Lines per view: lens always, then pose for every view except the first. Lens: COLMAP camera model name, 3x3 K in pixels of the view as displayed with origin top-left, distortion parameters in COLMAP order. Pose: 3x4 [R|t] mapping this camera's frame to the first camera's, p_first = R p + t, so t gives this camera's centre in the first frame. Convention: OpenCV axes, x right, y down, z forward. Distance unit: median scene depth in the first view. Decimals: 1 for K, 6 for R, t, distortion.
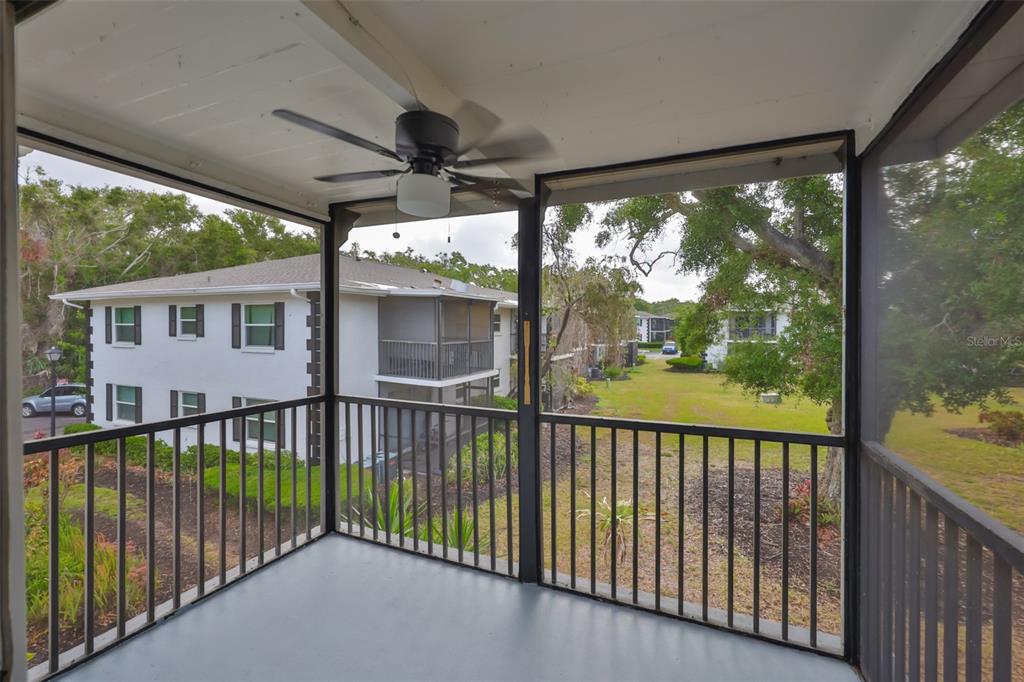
lens RADIAL K [[431.8, 0, 516.0], [0, 431.8, 342.1], [0, 0, 1]] dist [-0.001096, 0.000016]
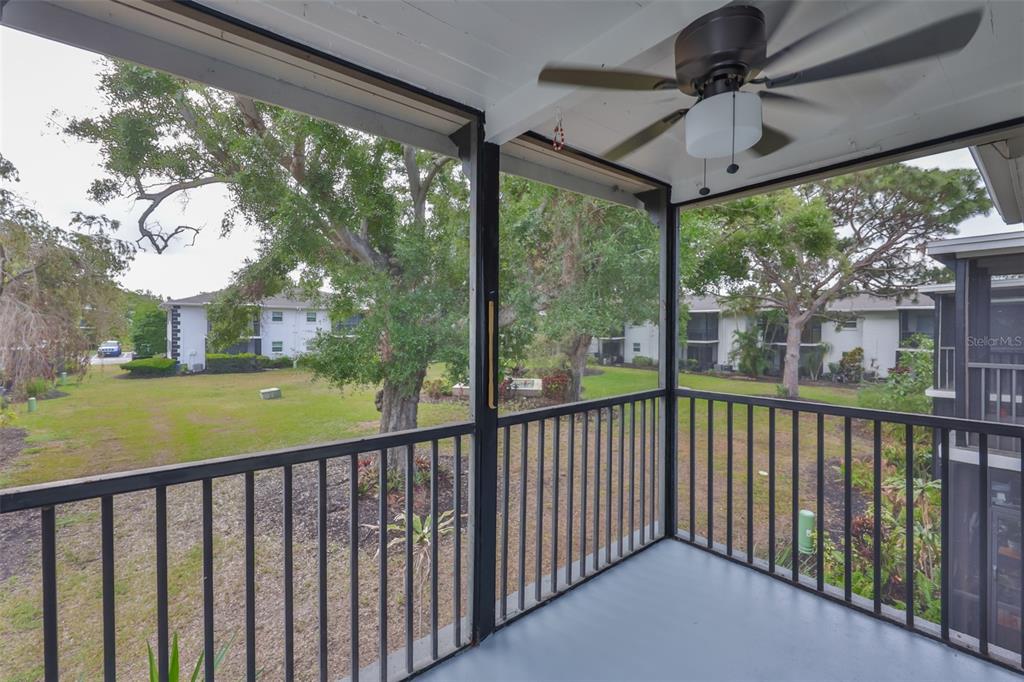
lens RADIAL K [[439.8, 0, 513.4], [0, 439.8, 332.1], [0, 0, 1]] dist [0.000846, 0.000319]
pose [[0.462480, -0.013974, 0.886519, -0.109297], [0.025327, 0.999676, 0.002545, 0.000527], [-0.886268, 0.021276, 0.462684, 0.097220]]
